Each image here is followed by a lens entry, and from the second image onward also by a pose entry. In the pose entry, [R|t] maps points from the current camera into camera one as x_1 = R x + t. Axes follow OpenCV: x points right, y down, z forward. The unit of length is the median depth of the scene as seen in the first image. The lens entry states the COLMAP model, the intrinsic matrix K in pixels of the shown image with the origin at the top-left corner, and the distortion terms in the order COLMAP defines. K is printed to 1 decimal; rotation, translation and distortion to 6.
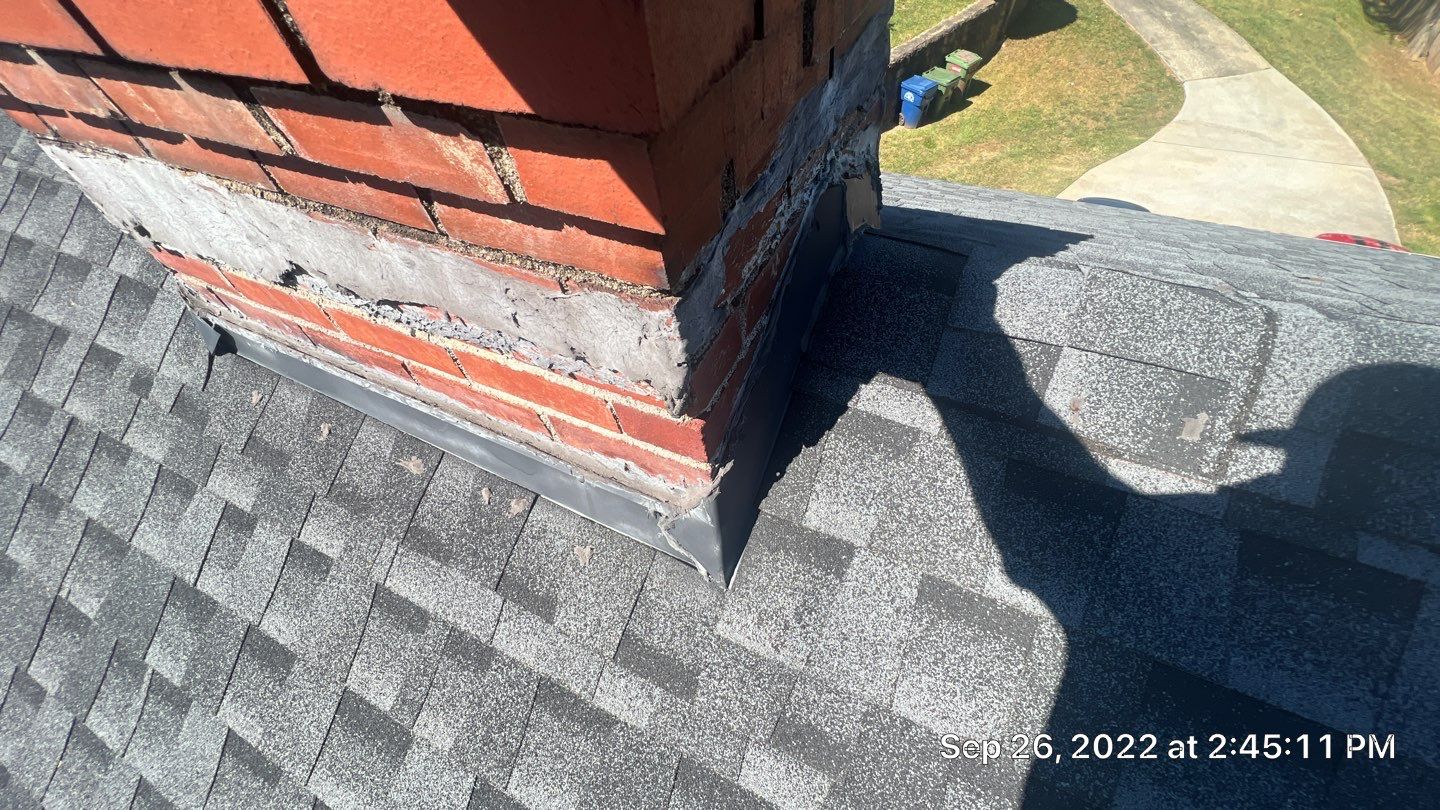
lens RADIAL K [[574.6, 0, 720.0], [0, 574.6, 405.0], [0, 0, 1]] dist [0.002183, 0.000334]
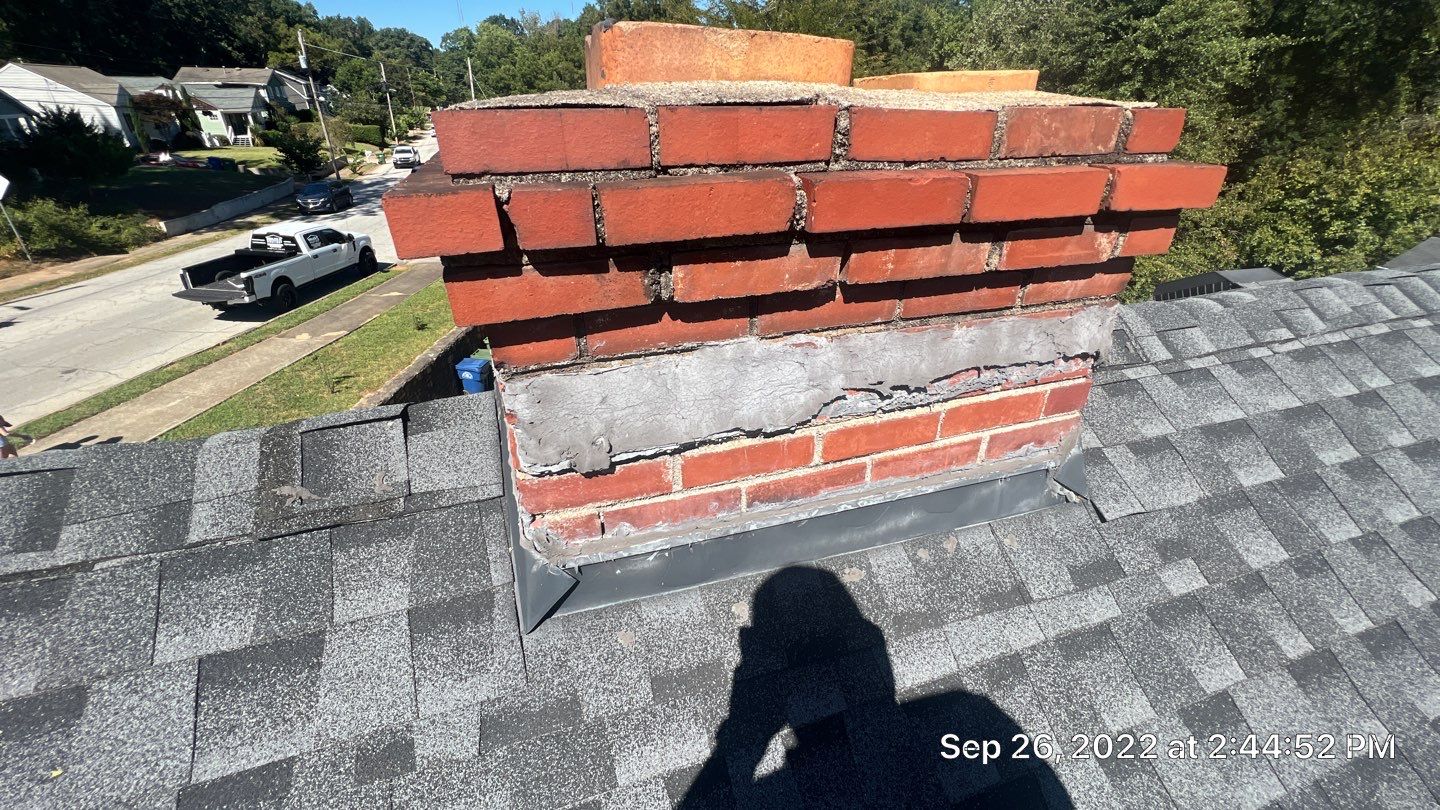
lens RADIAL K [[574.6, 0, 720.0], [0, 574.6, 405.0], [0, 0, 1]] dist [0.002183, 0.000334]
pose [[0.697162, -0.226218, 0.680287, -1.577494], [0.493249, 0.839974, -0.226164, -0.052705], [-0.520261, 0.493224, 0.697179, 0.223738]]
